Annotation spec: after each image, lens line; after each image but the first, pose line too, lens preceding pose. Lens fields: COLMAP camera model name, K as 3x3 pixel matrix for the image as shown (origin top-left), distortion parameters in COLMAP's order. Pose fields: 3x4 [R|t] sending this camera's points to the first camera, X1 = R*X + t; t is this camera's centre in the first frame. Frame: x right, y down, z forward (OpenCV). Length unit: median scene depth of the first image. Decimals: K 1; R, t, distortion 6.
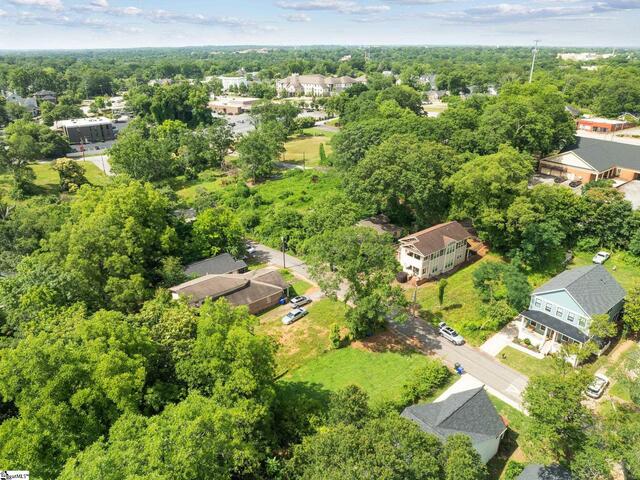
lens RADIAL K [[450.8, 0, 320.0], [0, 450.8, 240.0], [0, 0, 1]] dist [-0.025079, 0.002284]
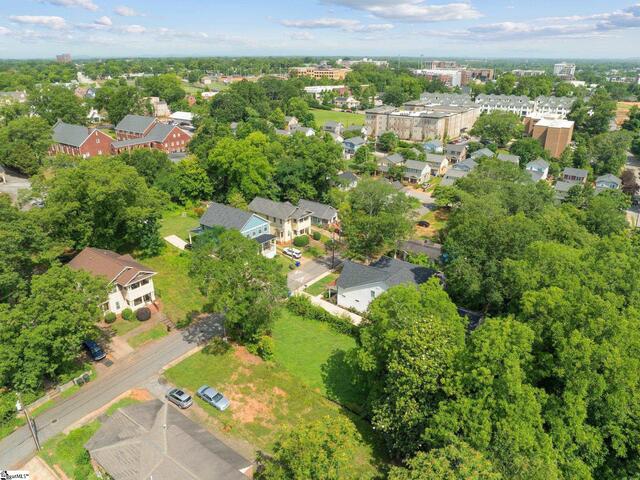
lens RADIAL K [[450.8, 0, 320.0], [0, 450.8, 240.0], [0, 0, 1]] dist [-0.045164, 0.001220]
pose [[-0.249186, -0.371302, 0.894450, -0.588792], [0.387469, 0.808219, 0.443452, -0.270460], [-0.887566, 0.457074, -0.057529, 0.700639]]
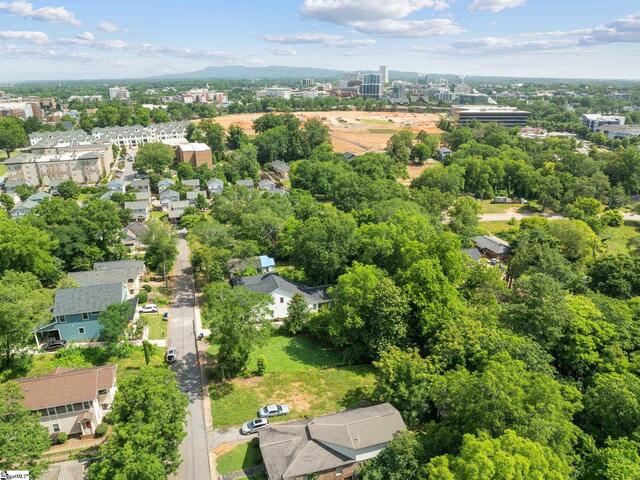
lens RADIAL K [[450.8, 0, 320.0], [0, 450.8, 240.0], [0, 0, 1]] dist [-0.045164, 0.001220]
pose [[-0.925788, -0.130453, 0.354821, -0.373280], [0.151170, 0.732523, 0.663745, -0.608117], [-0.346502, 0.668126, -0.658441, 1.207190]]
